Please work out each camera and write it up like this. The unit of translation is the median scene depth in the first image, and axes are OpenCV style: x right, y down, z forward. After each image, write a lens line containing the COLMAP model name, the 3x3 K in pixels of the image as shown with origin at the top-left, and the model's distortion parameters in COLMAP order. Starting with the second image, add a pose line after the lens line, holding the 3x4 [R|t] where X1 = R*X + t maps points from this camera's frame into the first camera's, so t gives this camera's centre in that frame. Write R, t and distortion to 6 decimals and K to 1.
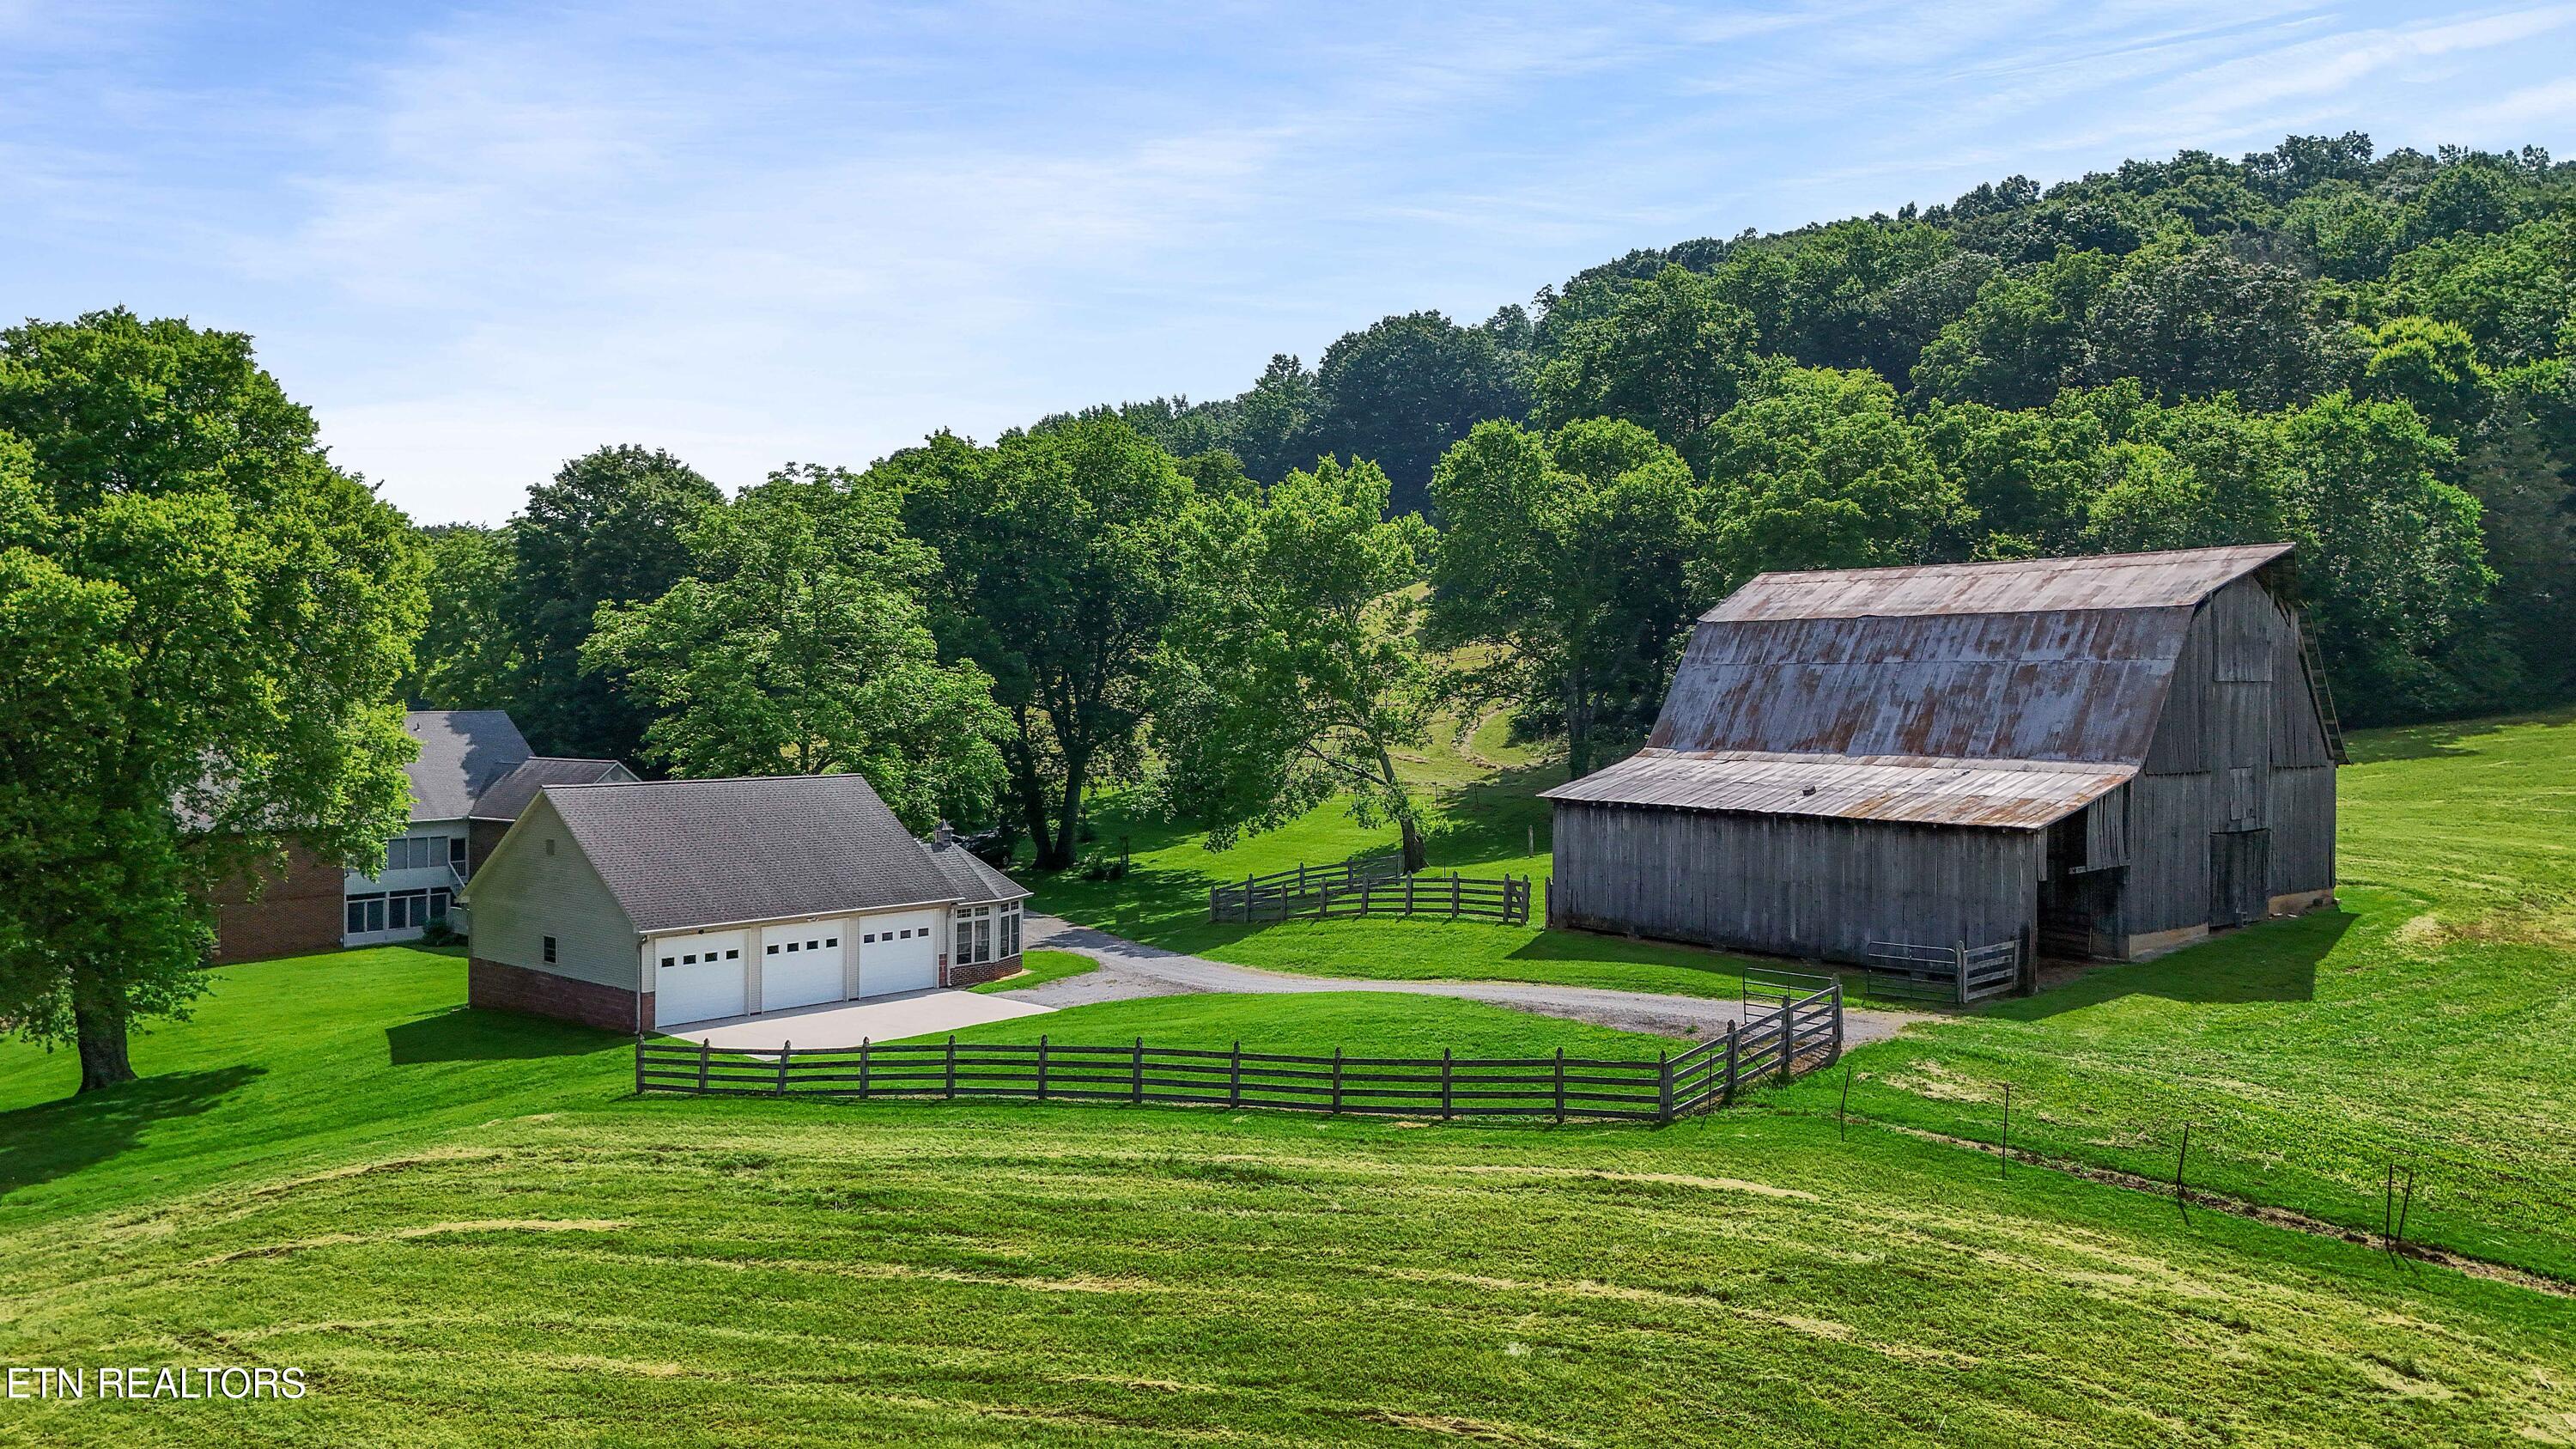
lens RADIAL K [[1941.5, 0, 1262.6], [0, 1941.5, 735.0], [0, 0, 1]] dist [0.008500, -0.005757]
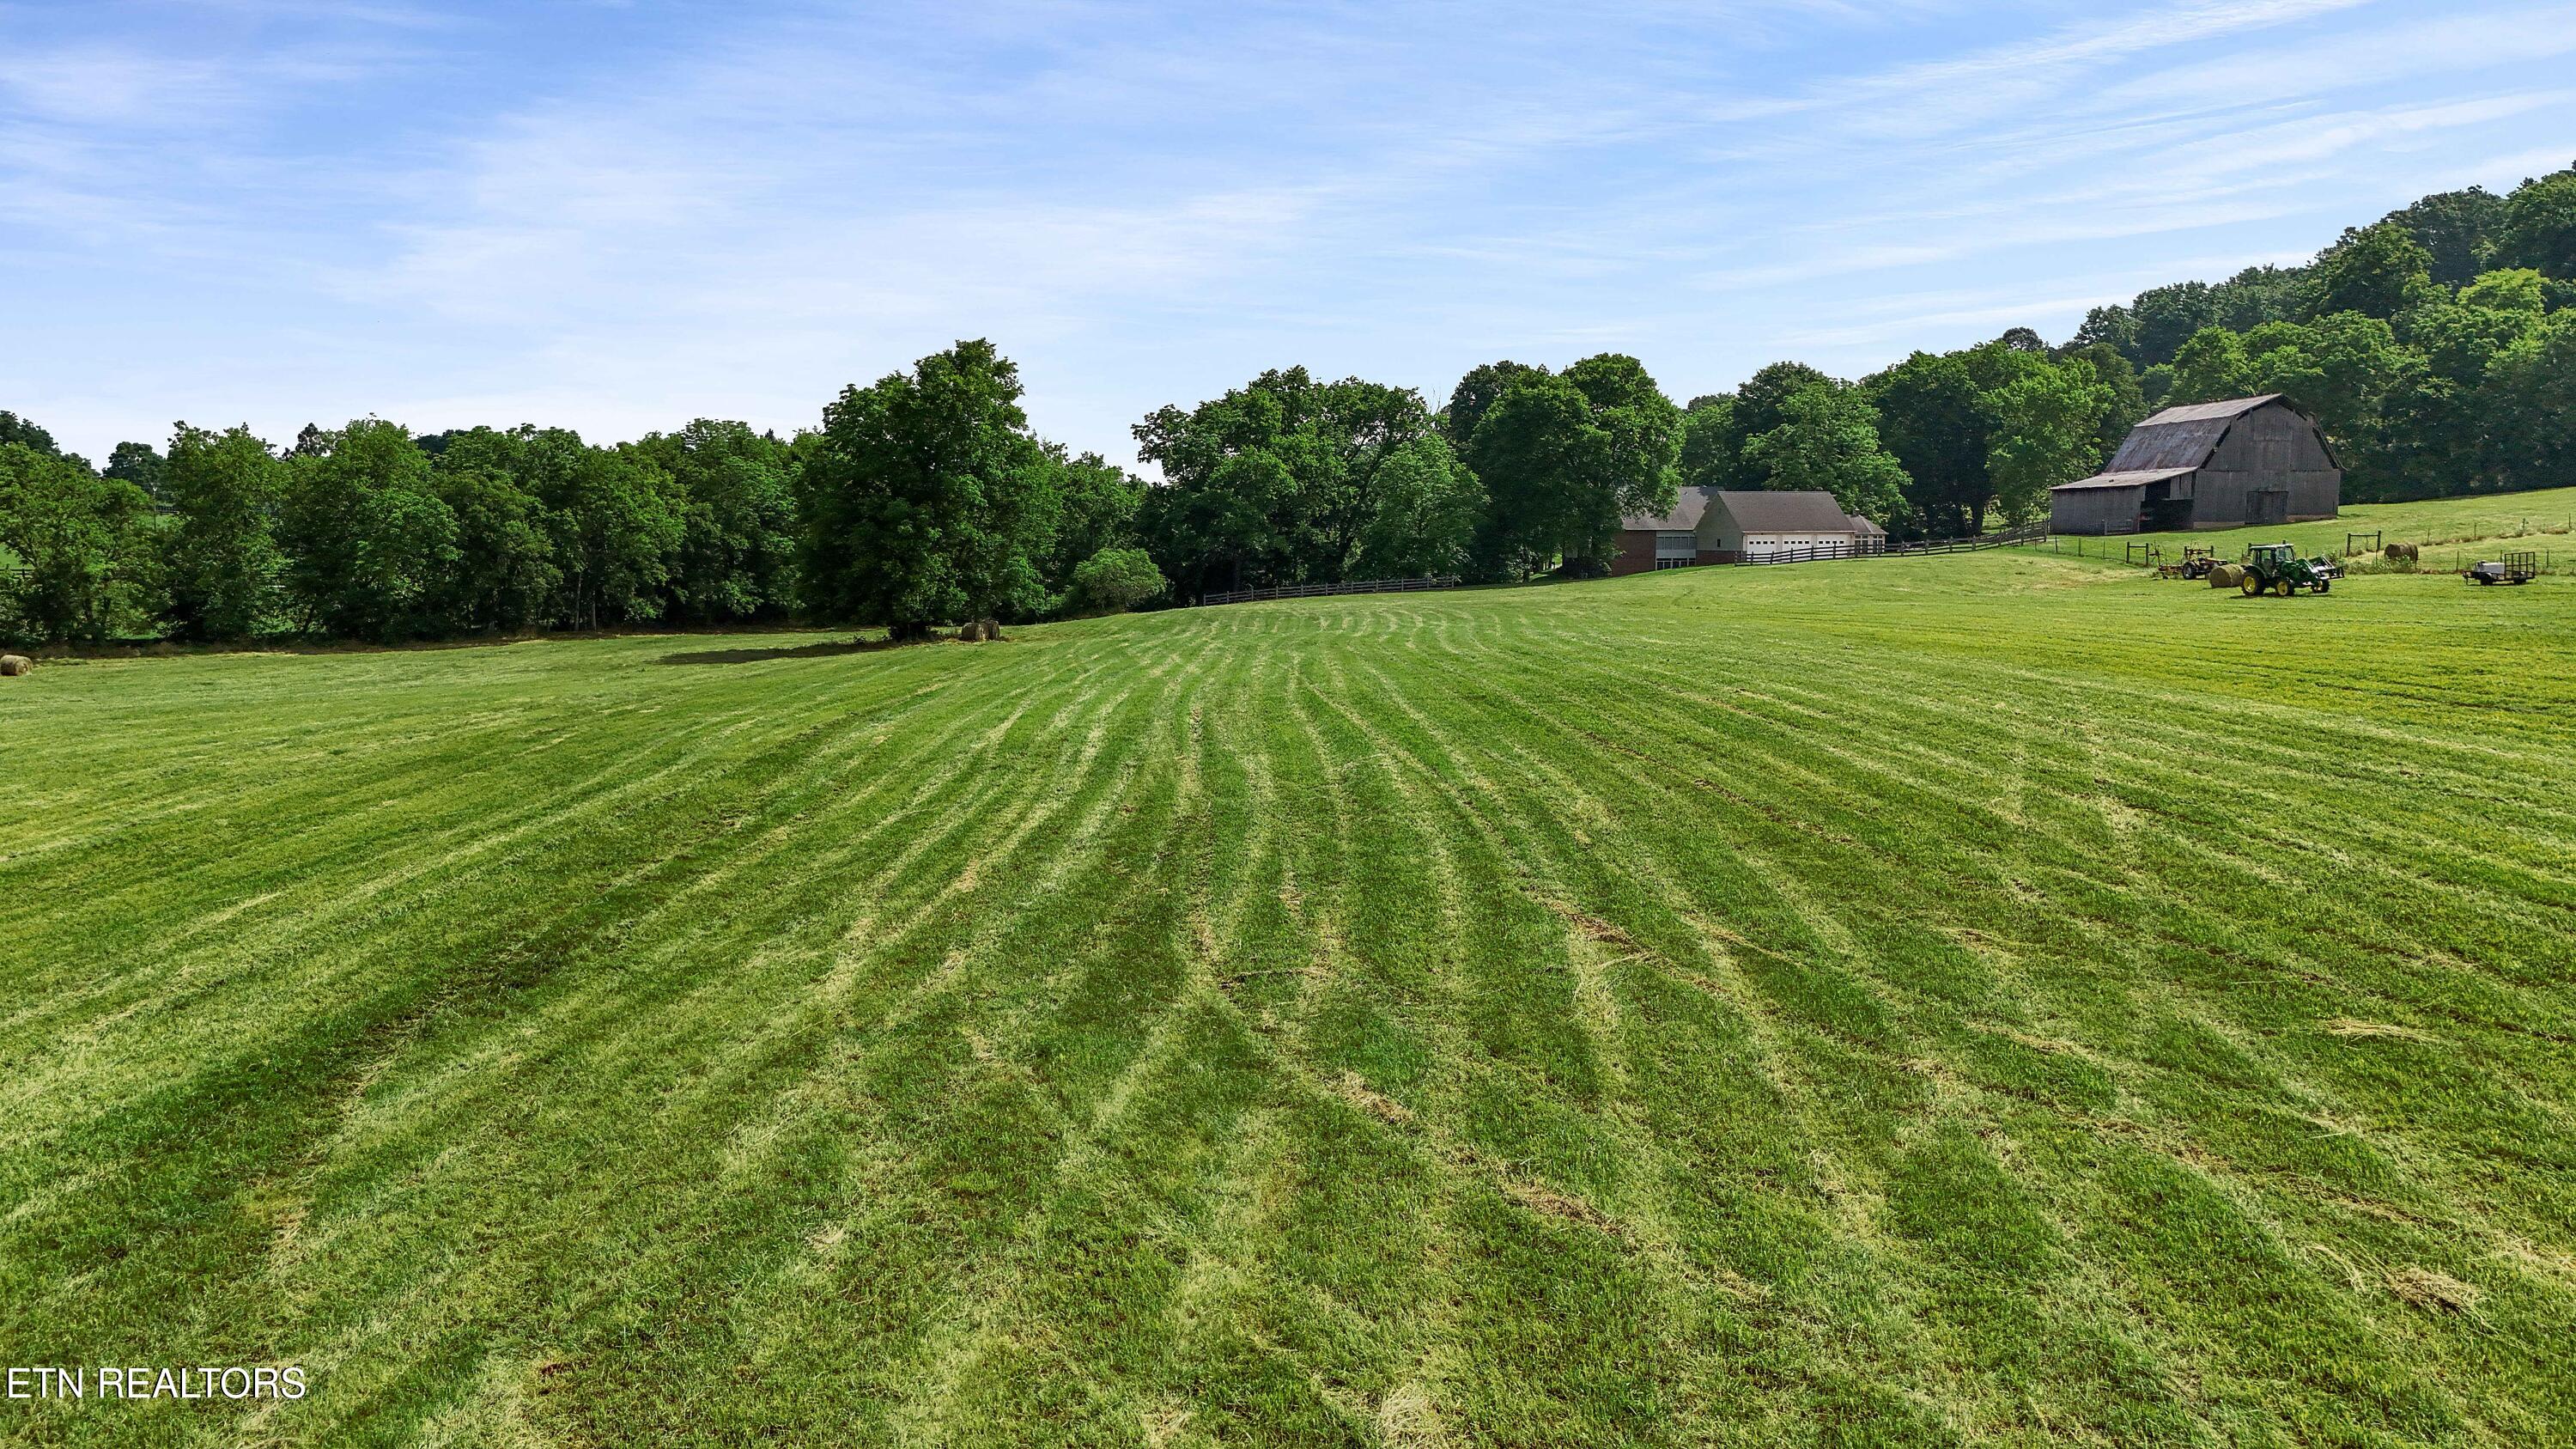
lens RADIAL K [[1941.5, 0, 1282.7], [0, 1941.5, 712.2], [0, 0, 1]] dist [0.008500, -0.005757]
pose [[0.808769, 0.047837, -0.586177, 0.931941], [-0.010221, 0.997679, 0.067317, 0.179883], [0.588037, -0.048453, 0.807381, -1.997744]]
